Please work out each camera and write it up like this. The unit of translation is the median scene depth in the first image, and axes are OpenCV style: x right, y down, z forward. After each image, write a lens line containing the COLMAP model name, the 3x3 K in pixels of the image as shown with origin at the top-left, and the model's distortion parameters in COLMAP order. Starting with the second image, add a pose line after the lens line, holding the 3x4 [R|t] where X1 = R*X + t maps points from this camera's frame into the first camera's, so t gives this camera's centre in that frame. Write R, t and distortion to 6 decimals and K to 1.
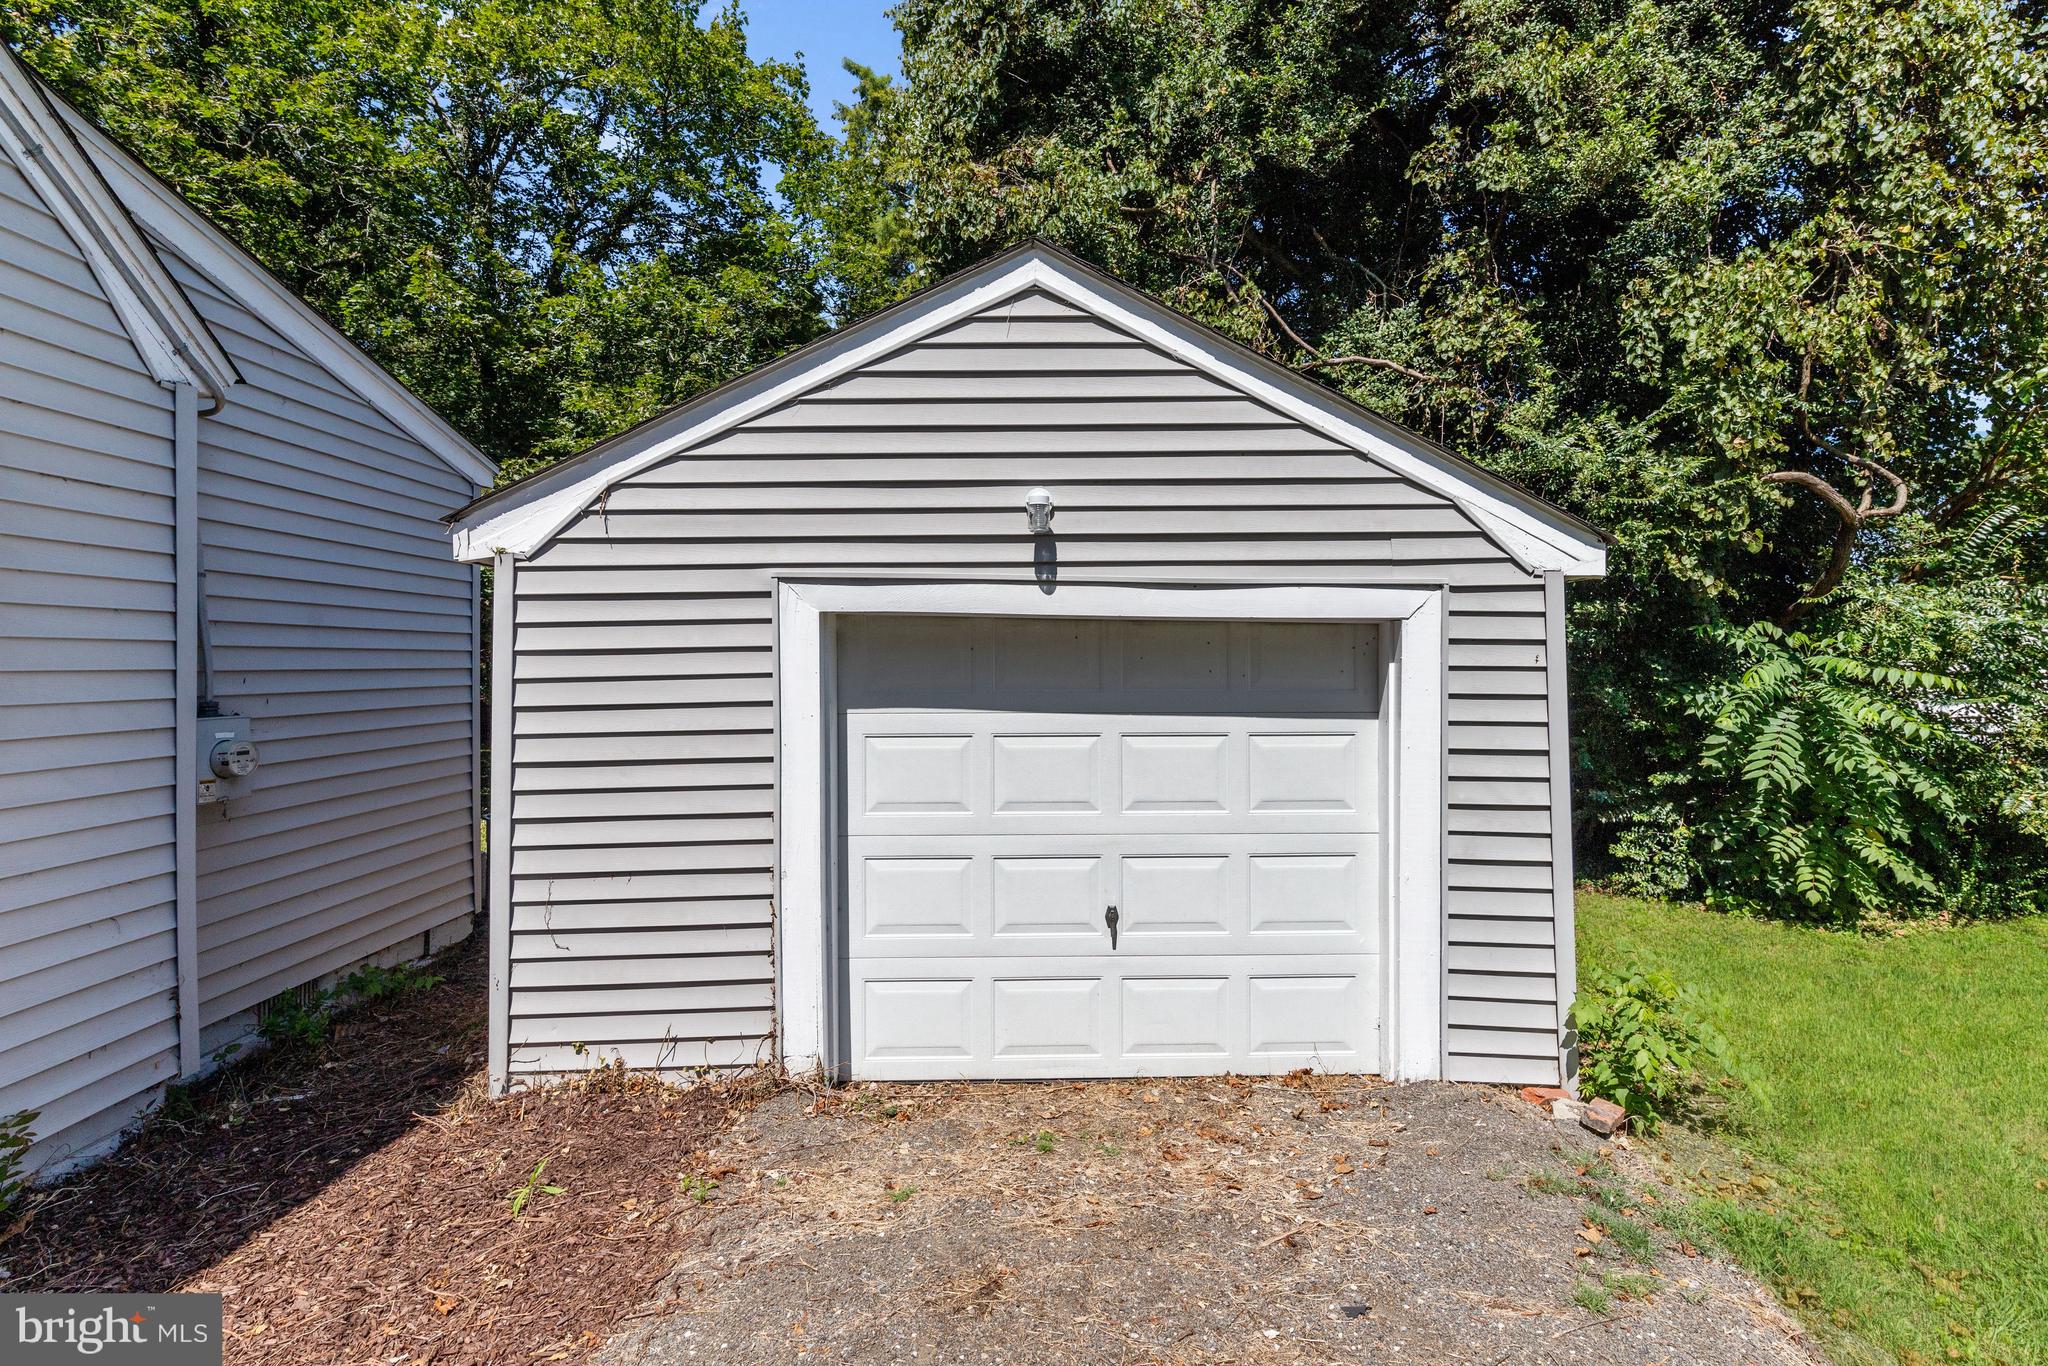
lens RADIAL K [[894.2, 0, 1029.1], [0, 894.2, 668.4], [0, 0, 1]] dist [0.000817, -0.002904]
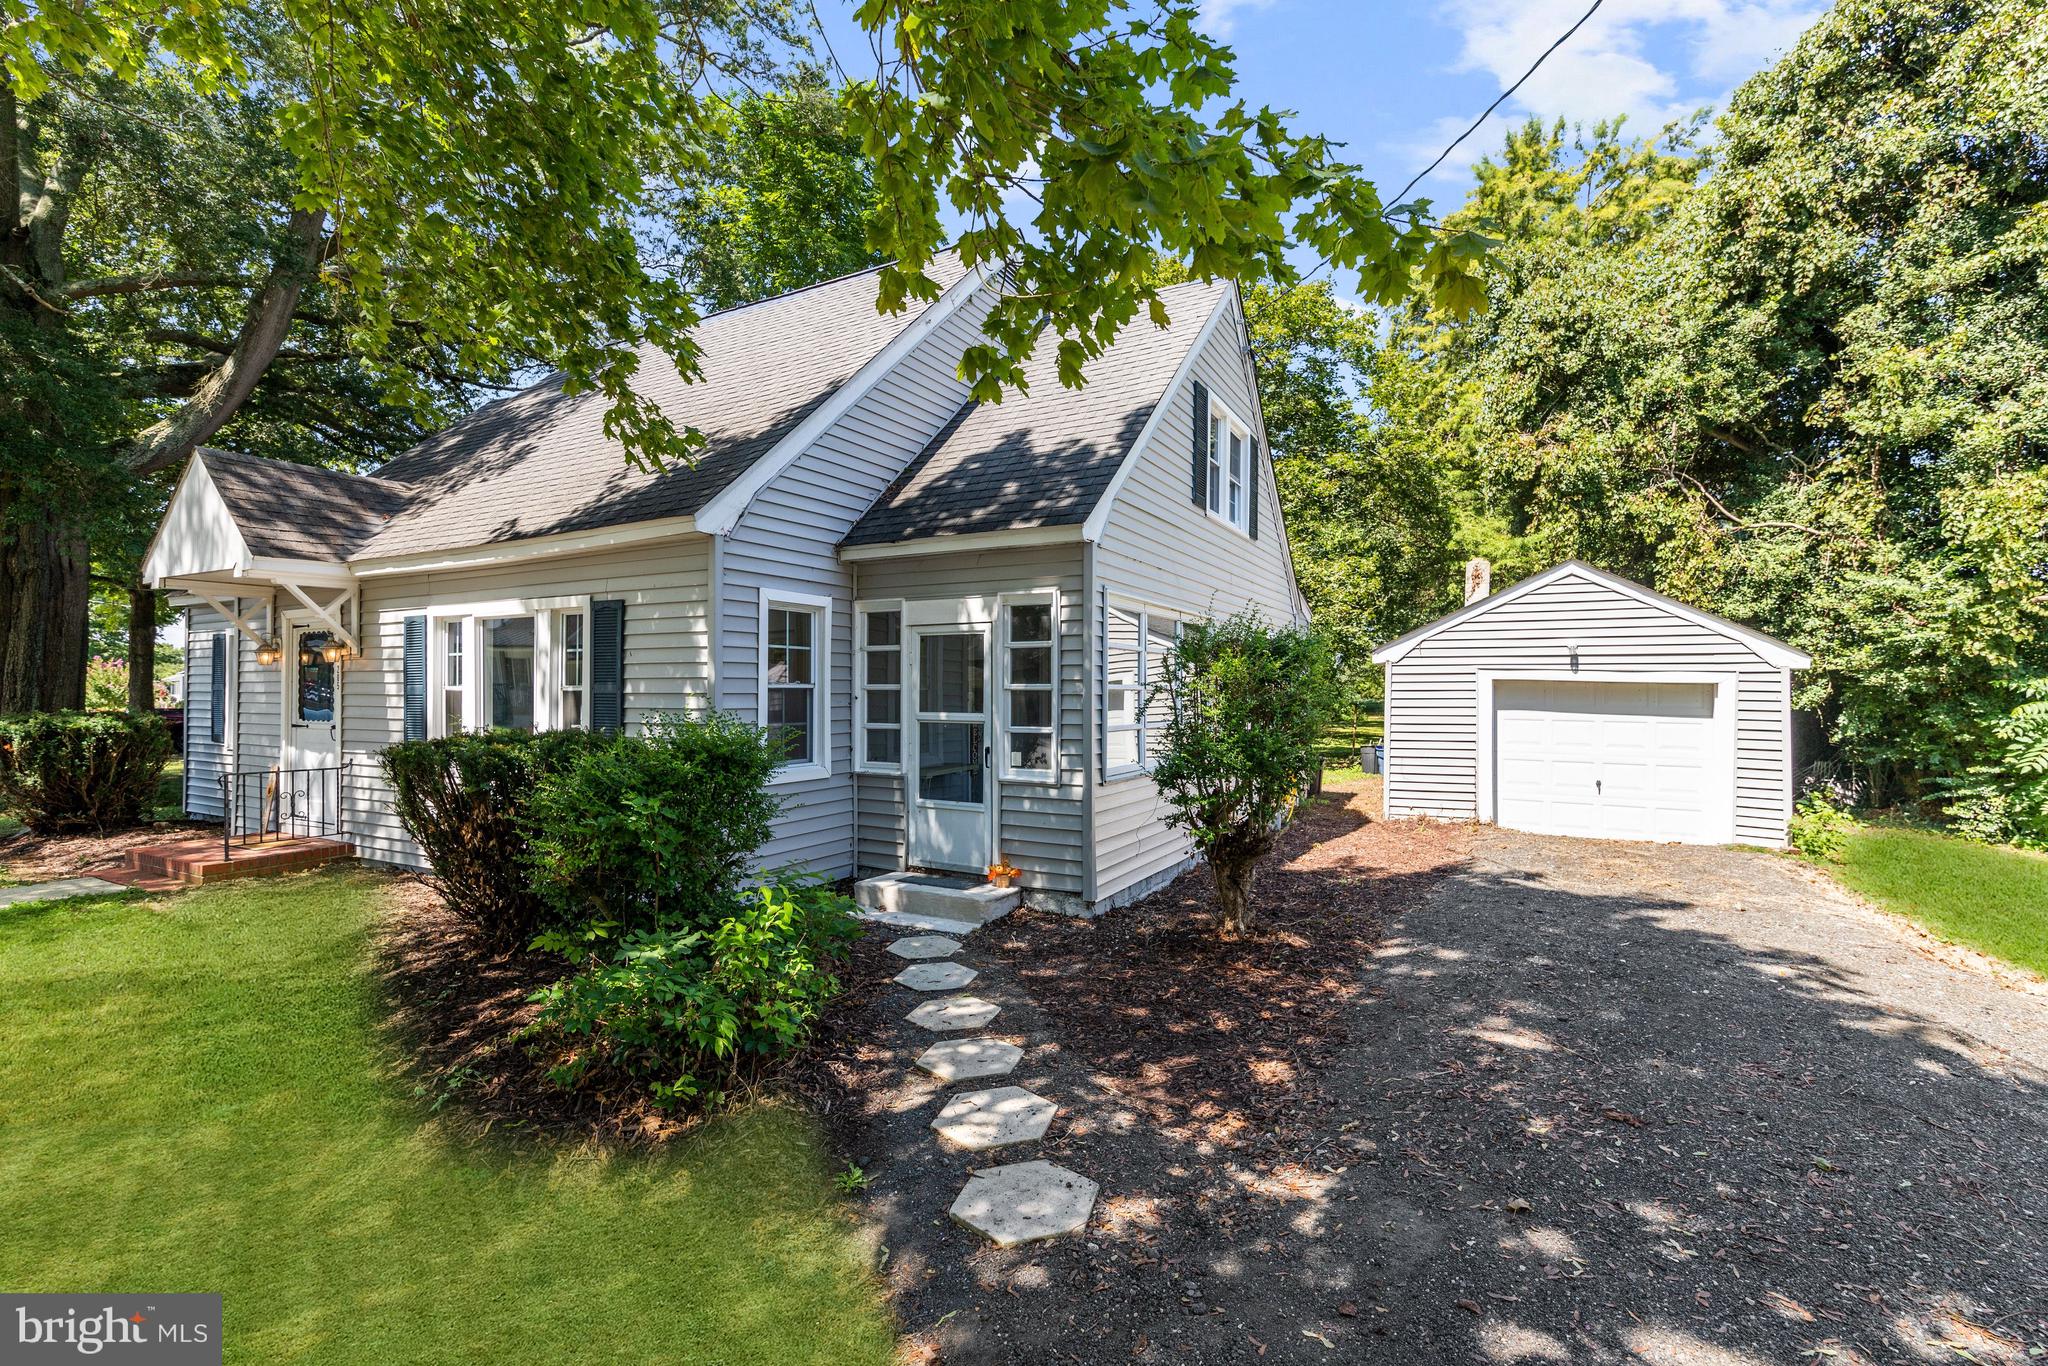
lens RADIAL K [[894.2, 0, 1033.0], [0, 894.2, 685.5], [0, 0, 1]] dist [0.000817, -0.002904]
pose [[0.885249, 0.010644, -0.464995, -0.110901], [-0.016522, 0.999827, -0.008568, 0.007968], [0.464823, 0.015267, 0.885272, -1.437103]]
